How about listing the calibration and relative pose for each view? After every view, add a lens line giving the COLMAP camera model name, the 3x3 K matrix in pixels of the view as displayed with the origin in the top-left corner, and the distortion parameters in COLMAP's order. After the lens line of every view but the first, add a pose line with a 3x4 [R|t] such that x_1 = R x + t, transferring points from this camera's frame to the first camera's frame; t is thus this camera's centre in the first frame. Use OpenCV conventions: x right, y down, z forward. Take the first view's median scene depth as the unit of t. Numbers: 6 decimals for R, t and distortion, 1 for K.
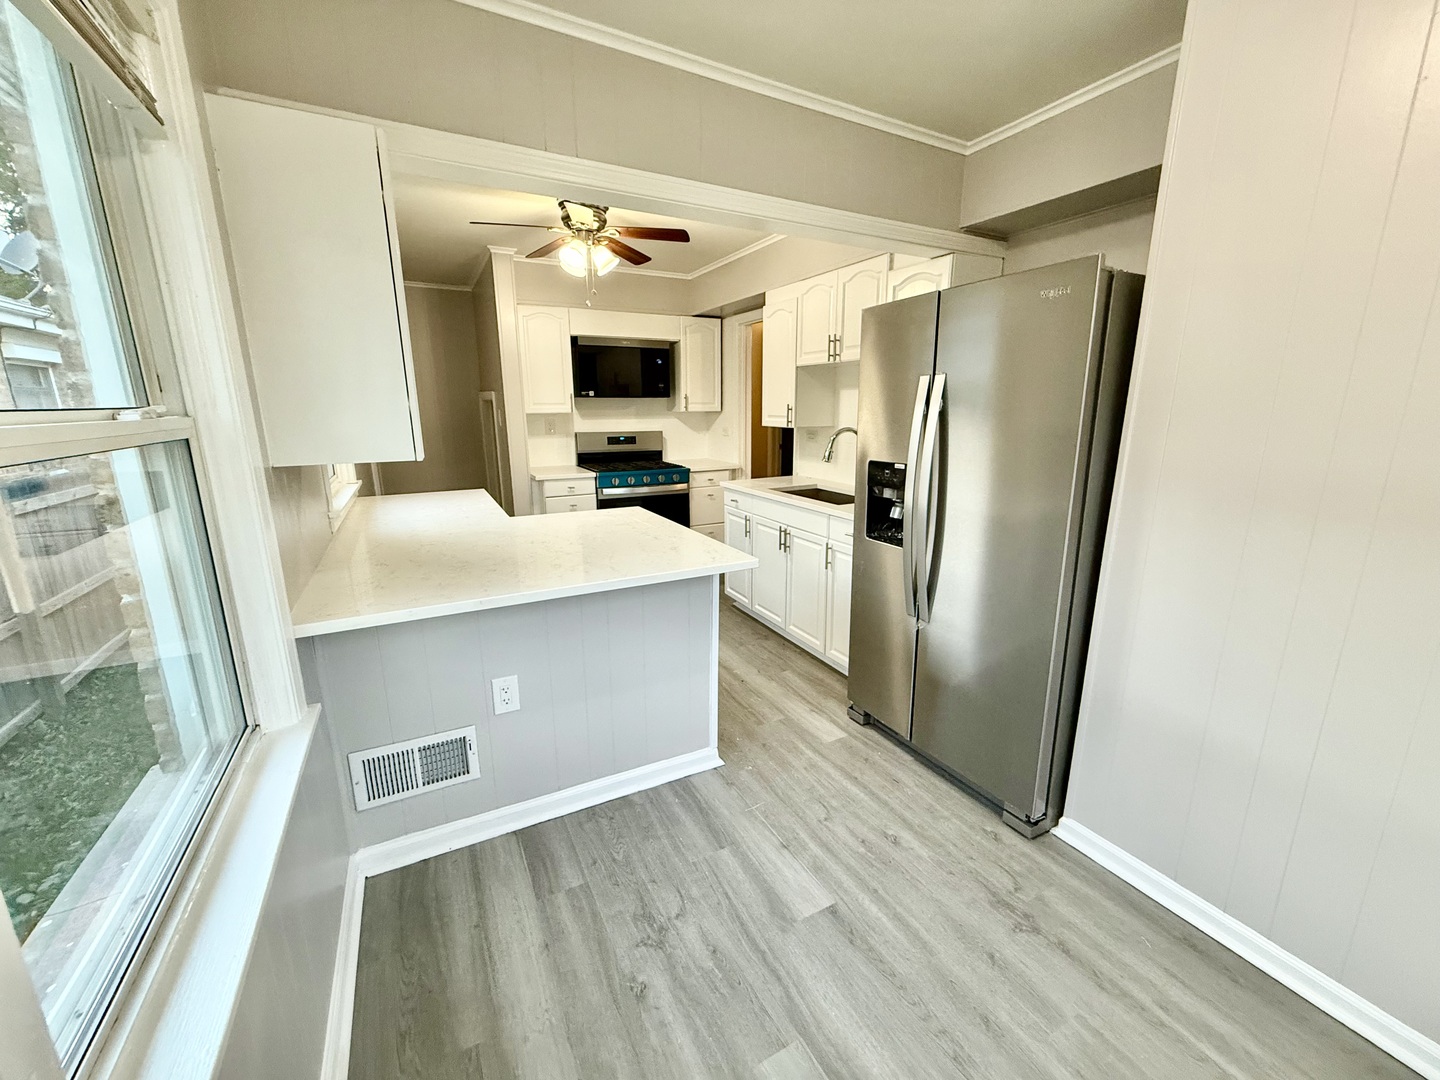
lens RADIAL K [[571.9, 0, 720.0], [0, 571.9, 537.5], [0, 0, 1]] dist [-0.000469, 0.000357]
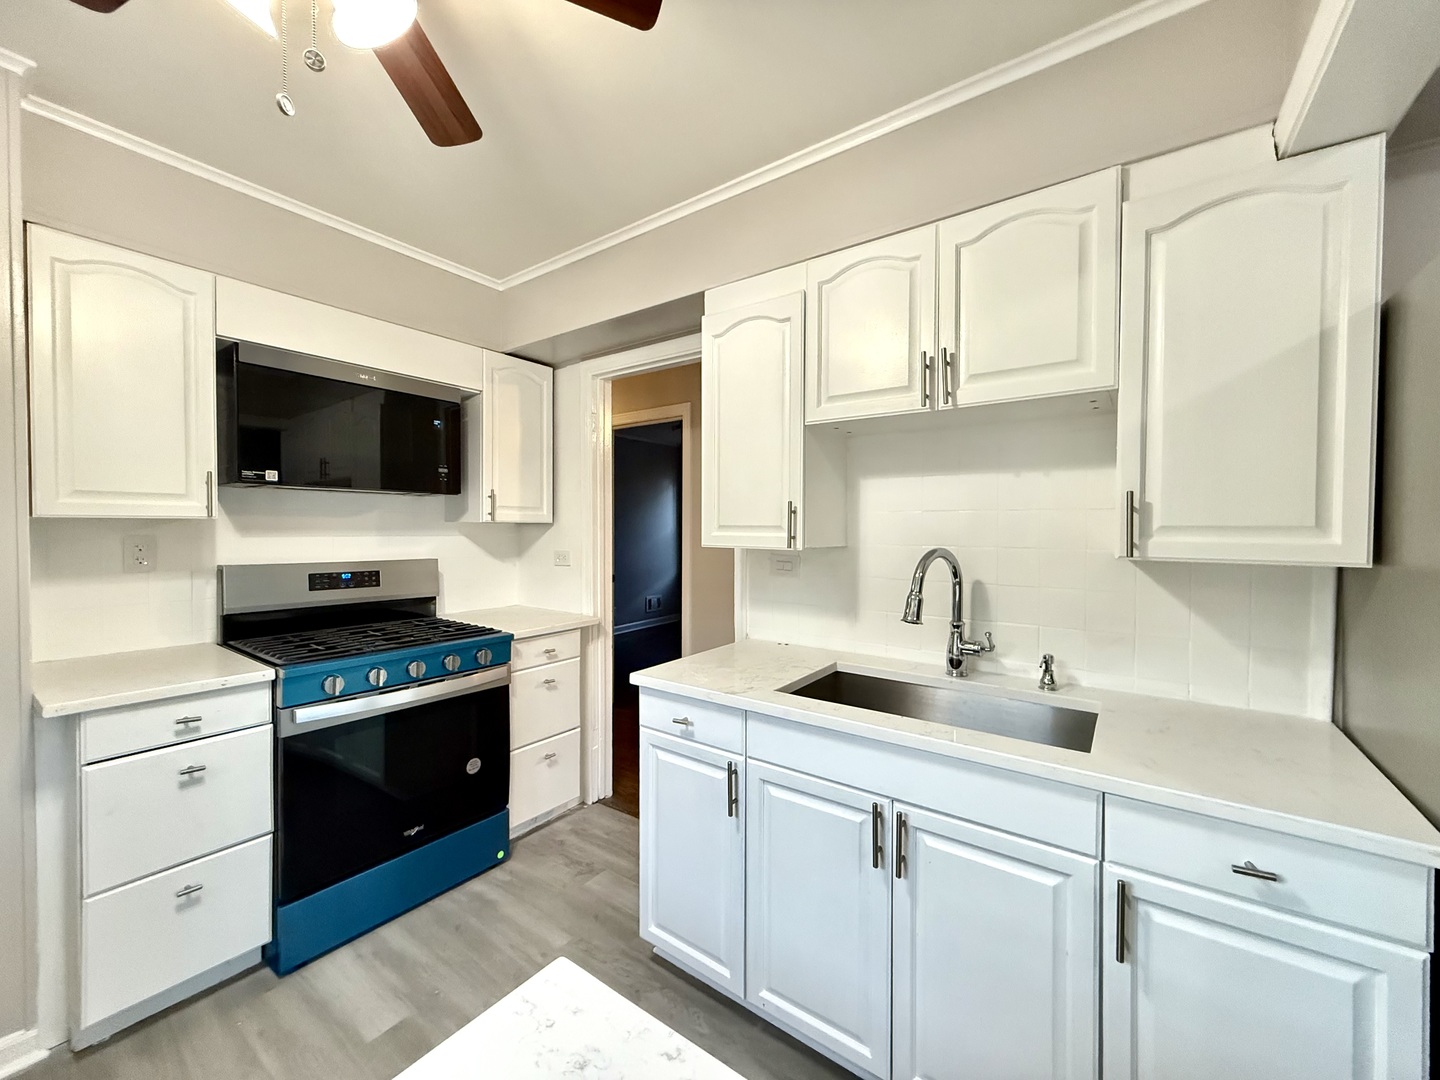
lens RADIAL K [[571.9, 0, 715.9], [0, 571.9, 540.8], [0, 0, 1]] dist [-0.000469, 0.000357]
pose [[0.897859, 0.000789, 0.440283, -0.113428], [0.090167, 0.978474, -0.185629, -0.093811], [-0.430952, 0.206367, 0.878460, 0.487093]]
